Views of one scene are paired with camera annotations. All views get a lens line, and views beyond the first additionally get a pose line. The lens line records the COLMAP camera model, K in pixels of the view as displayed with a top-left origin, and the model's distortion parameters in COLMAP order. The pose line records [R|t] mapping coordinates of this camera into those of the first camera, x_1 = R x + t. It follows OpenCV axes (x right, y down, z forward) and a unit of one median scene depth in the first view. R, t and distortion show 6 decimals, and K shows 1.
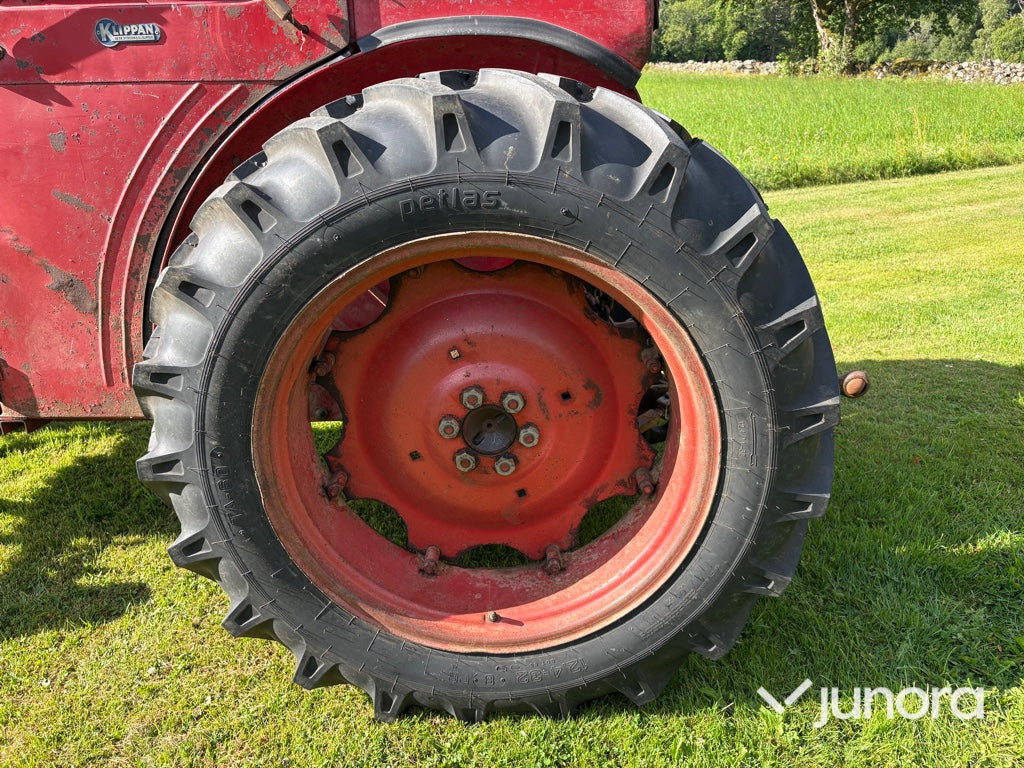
lens RADIAL K [[770.8, 0, 511.0], [0, 770.8, 384.8], [0, 0, 1]] dist [0.035721, -0.027761]
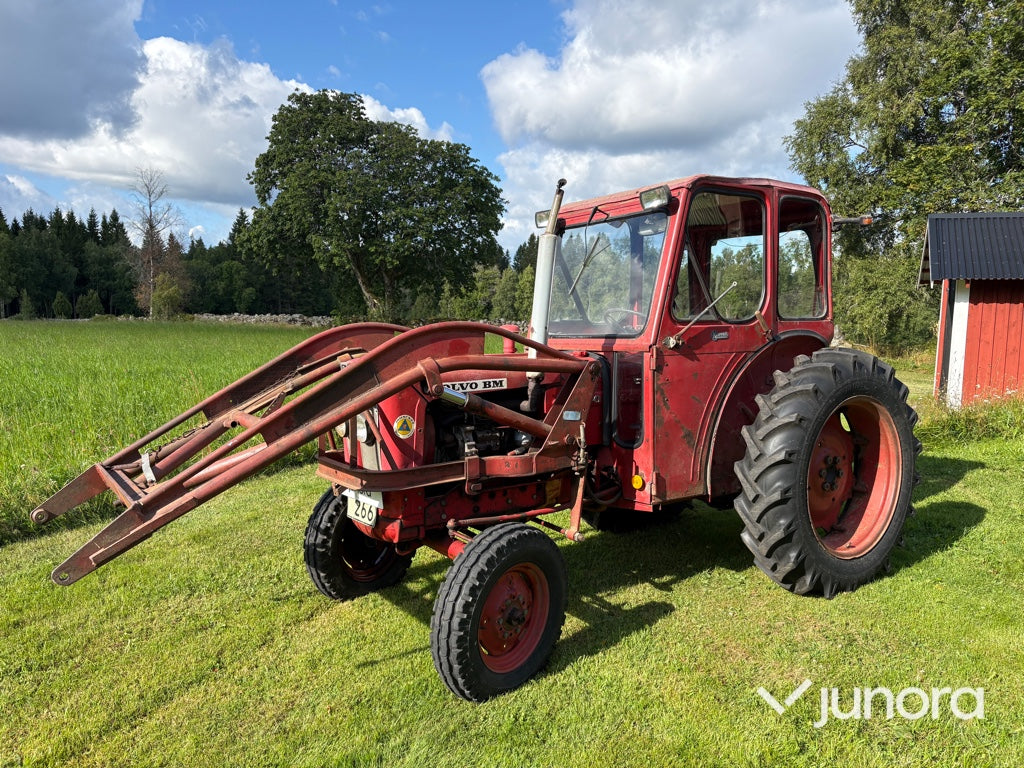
lens RADIAL K [[770.8, 0, 511.0], [0, 770.8, 384.8], [0, 0, 1]] dist [0.035721, -0.027761]
pose [[0.822693, -0.041048, 0.567002, -2.411170], [0.207820, 0.950071, -0.232757, 0.161816], [-0.529138, 0.309322, 0.790147, -0.611765]]
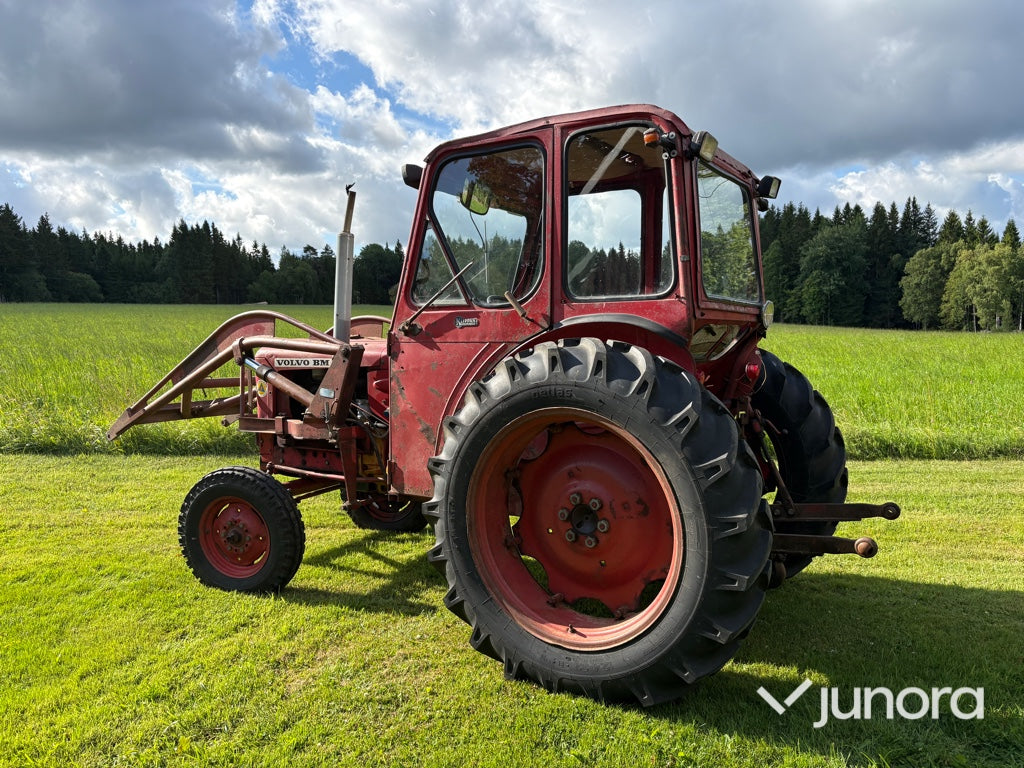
lens RADIAL K [[767.0, 0, 511.2], [0, 767.0, 385.5], [0, 0, 1]] dist [0.074129, -0.081970]
pose [[0.848928, 0.040883, -0.526925, 0.766716], [-0.201706, 0.946599, -0.251524, 0.249195], [0.488503, 0.319810, 0.811841, -0.663975]]
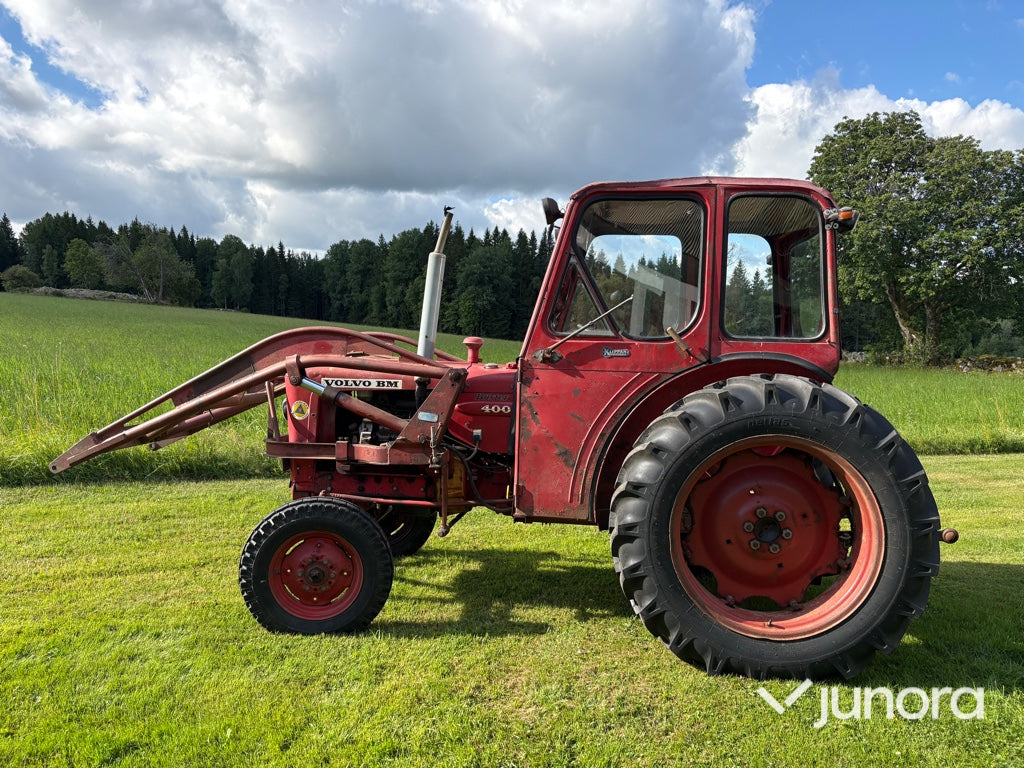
lens RADIAL K [[770.8, 0, 511.0], [0, 770.8, 384.8], [0, 0, 1]] dist [0.035721, -0.027761]
pose [[0.992281, 0.048310, -0.114212, -0.501834], [-0.083013, 0.942970, -0.322361, 0.426798], [0.092126, 0.329354, 0.939702, -1.201083]]
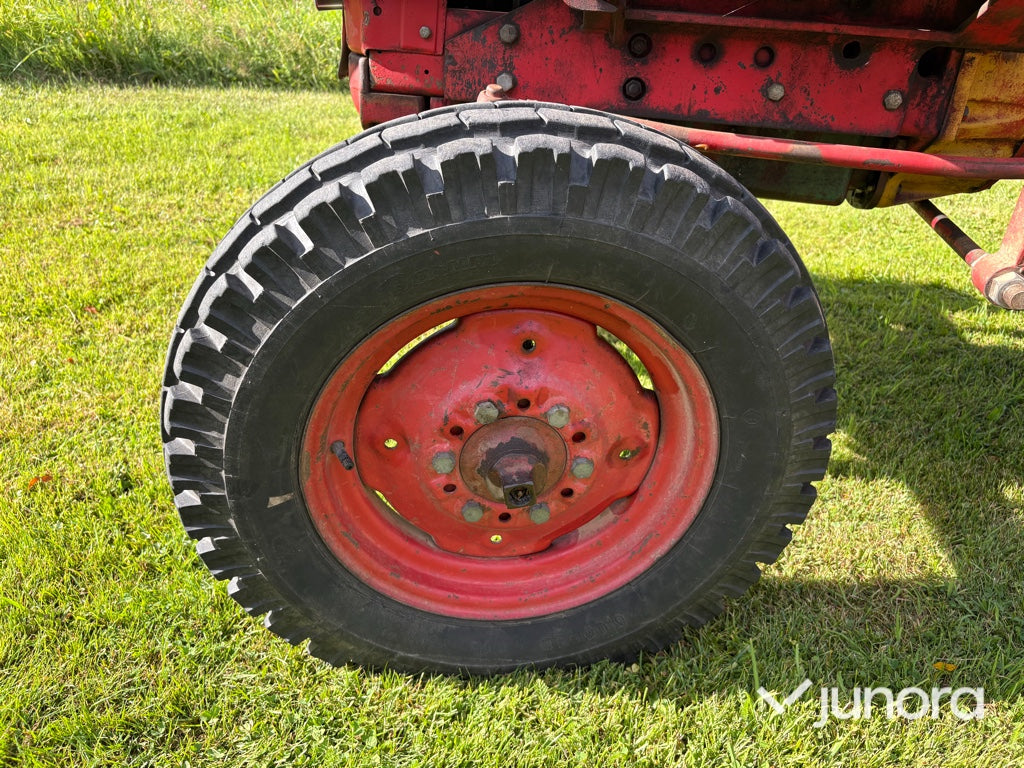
lens RADIAL K [[770.8, 0, 511.0], [0, 770.8, 384.8], [0, 0, 1]] dist [0.035721, -0.027761]
pose [[0.987617, 0.133363, -0.082624, -1.283907], [-0.123760, 0.985959, 0.112104, 0.151494], [0.096415, -0.100490, 0.990255, 0.598921]]
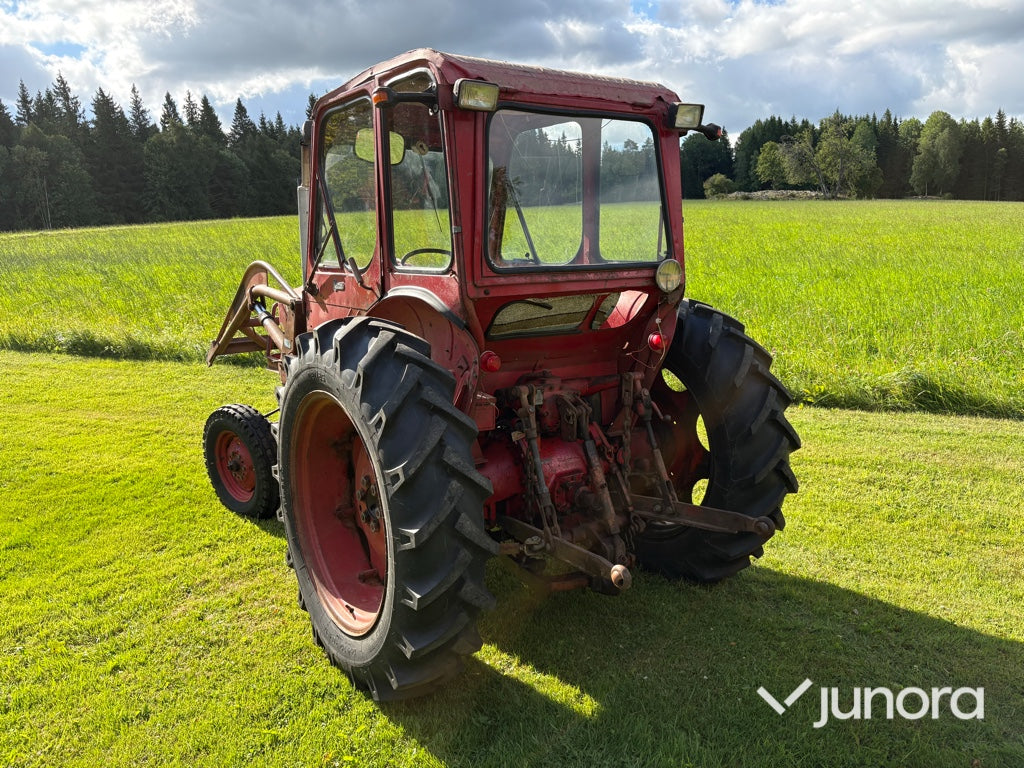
lens RADIAL K [[773.2, 0, 514.0], [0, 773.2, 385.3], [0, 0, 1]] dist [0.062350, -0.049971]
pose [[0.575676, 0.154062, -0.803033, 1.543390], [-0.293399, 0.955609, -0.026997, -0.247458], [0.763226, 0.251150, 0.595323, 0.115021]]
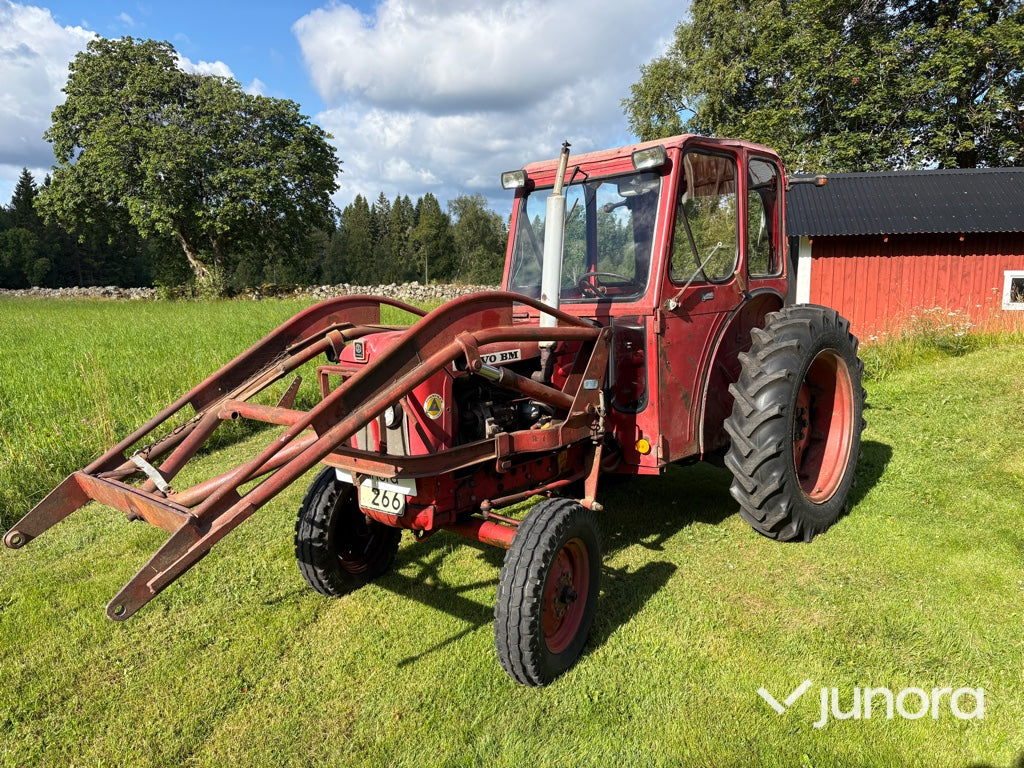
lens RADIAL K [[768.5, 0, 508.3], [0, 768.5, 384.6], [0, 0, 1]] dist [0.060953, -0.095853]
pose [[0.683716, -0.110821, 0.721284, -2.725404], [0.296115, 0.945504, -0.135420, -0.006319], [-0.666970, 0.306172, 0.679272, -0.240519]]
